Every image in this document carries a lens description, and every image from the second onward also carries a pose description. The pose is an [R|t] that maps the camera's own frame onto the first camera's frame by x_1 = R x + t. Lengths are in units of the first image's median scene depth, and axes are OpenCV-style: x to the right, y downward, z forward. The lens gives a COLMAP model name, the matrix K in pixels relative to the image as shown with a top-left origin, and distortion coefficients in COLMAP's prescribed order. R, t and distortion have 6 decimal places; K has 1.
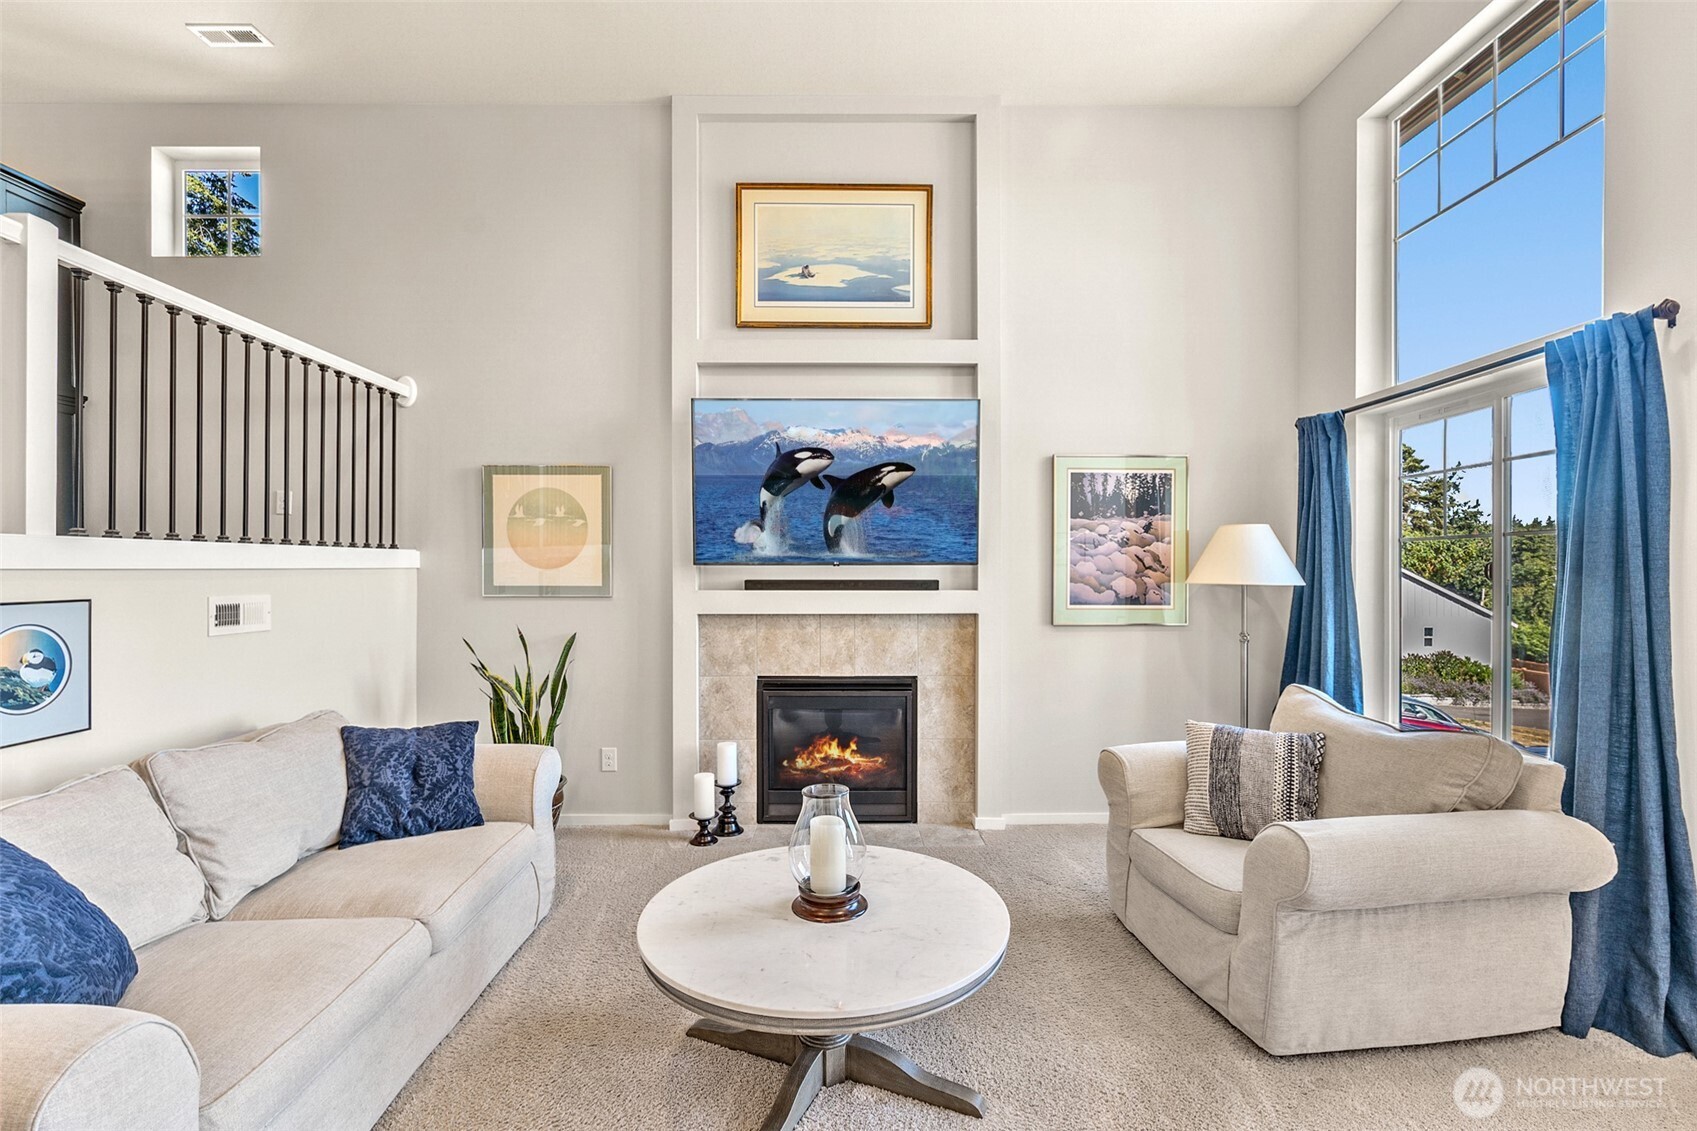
lens RADIAL K [[771.1, 0, 849.7], [0, 771.1, 570.7], [0, 0, 1]] dist [-0.011333, 0.004698]
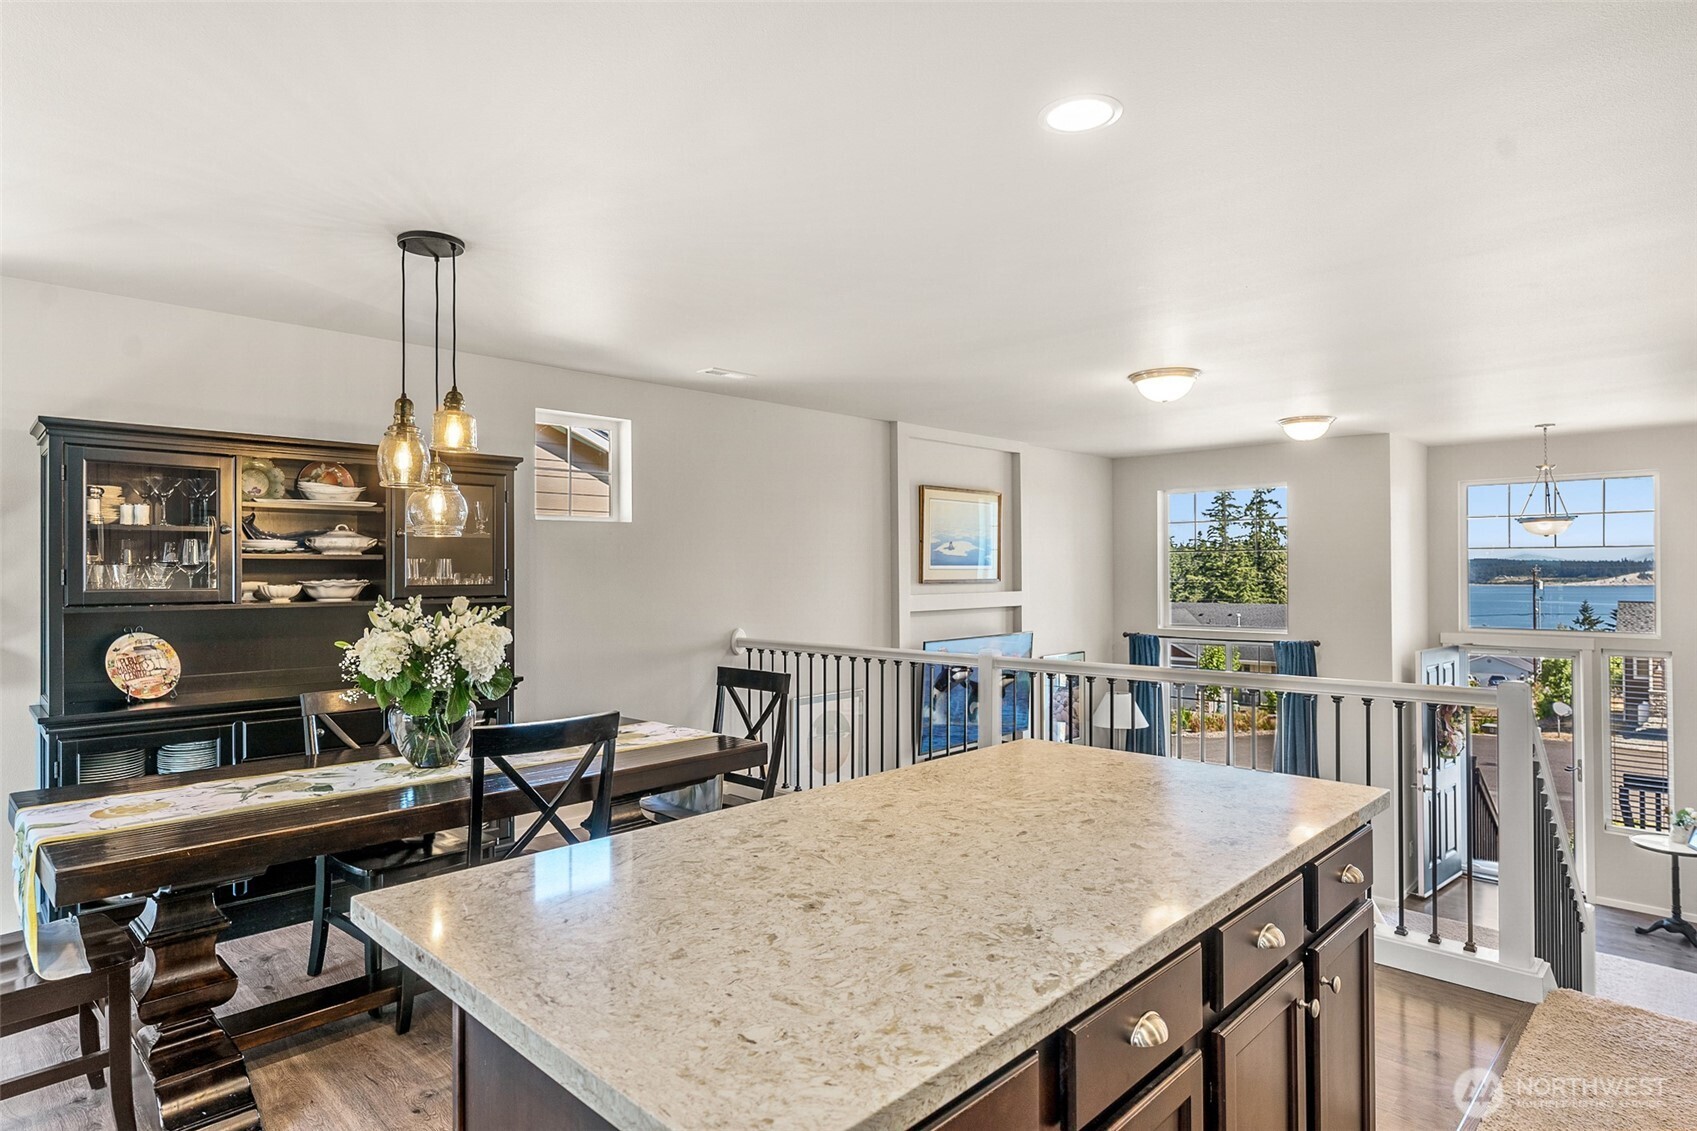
lens RADIAL K [[923.2, 0, 849.0], [0, 923.2, 568.0], [0, 0, 1]] dist [-0.007414, 0.002284]
pose [[0.704119, 0.000204, 0.710082, -1.511223], [0.006181, 0.999960, -0.006416, -0.346577], [-0.710055, 0.008907, 0.704090, -0.119858]]
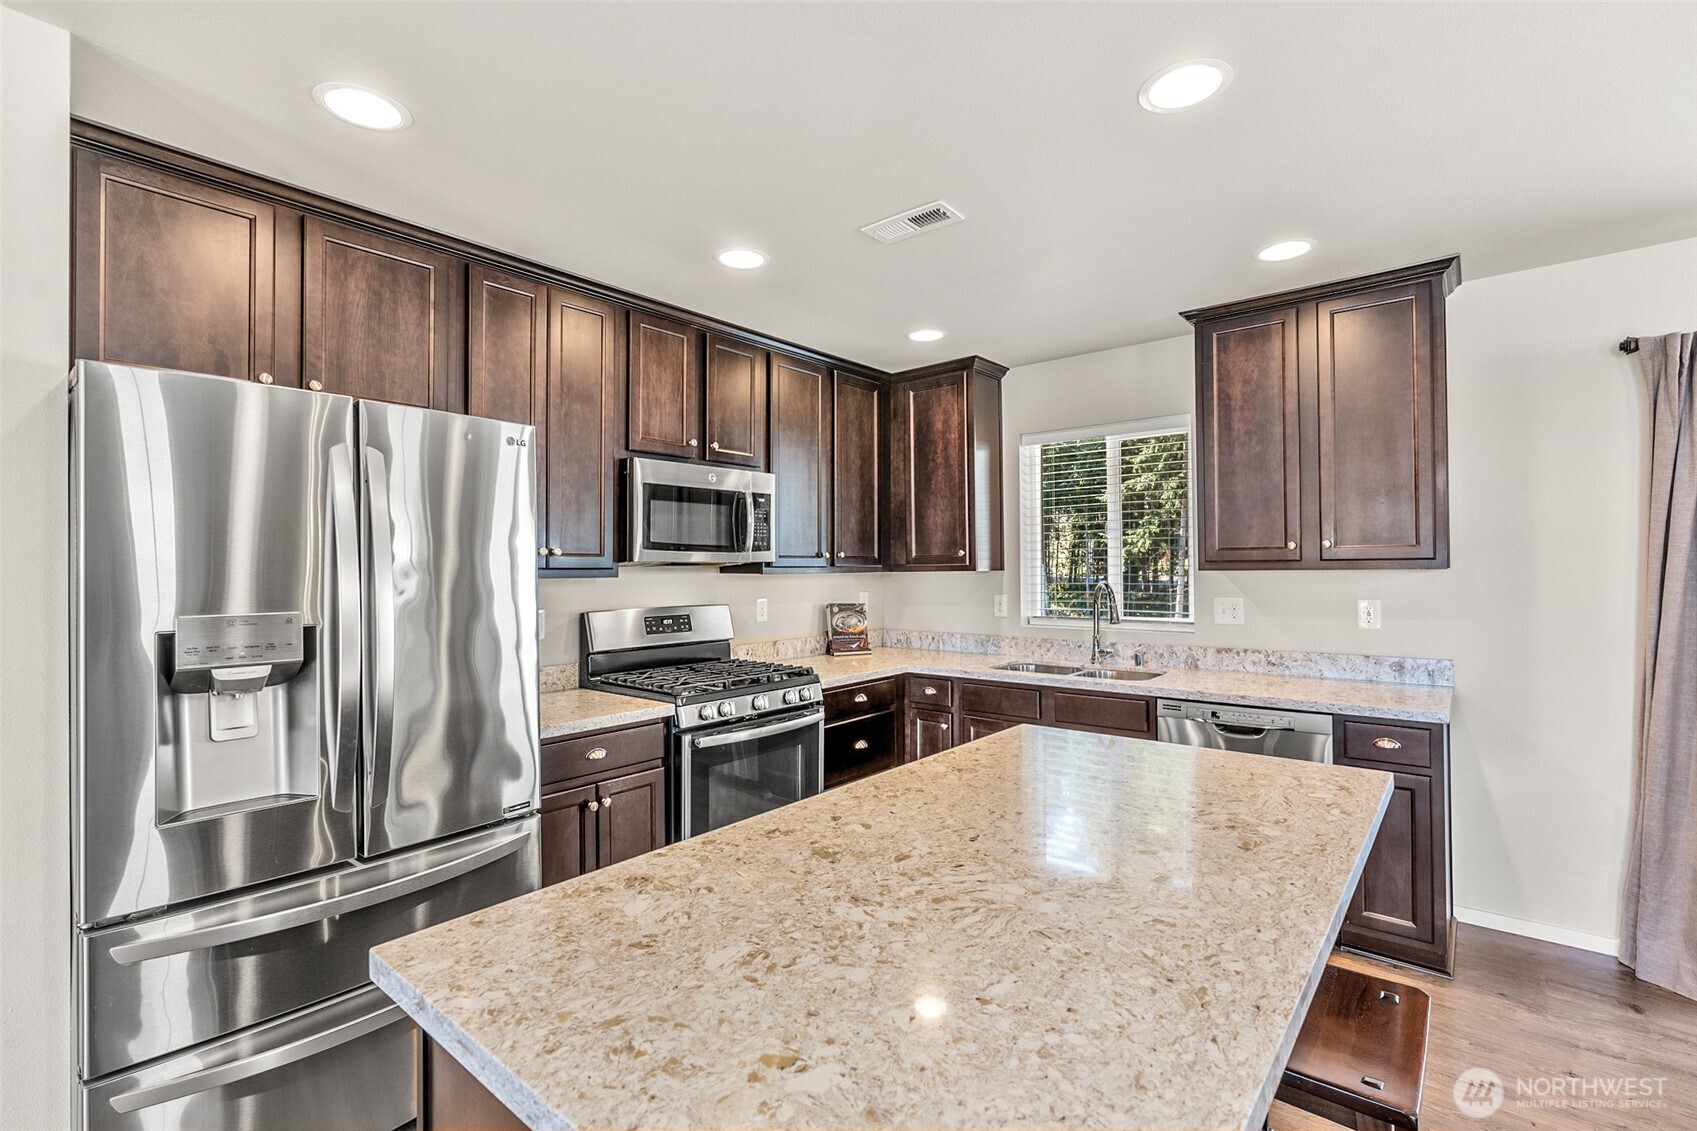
lens RADIAL K [[771.1, 0, 845.2], [0, 771.1, 557.7], [0, 0, 1]] dist [-0.011333, 0.004698]
pose [[-0.648832, -0.004793, -0.760917, -0.861470], [0.007761, 0.999886, -0.012916, -0.347845], [0.760892, -0.014286, -0.648721, 0.299922]]
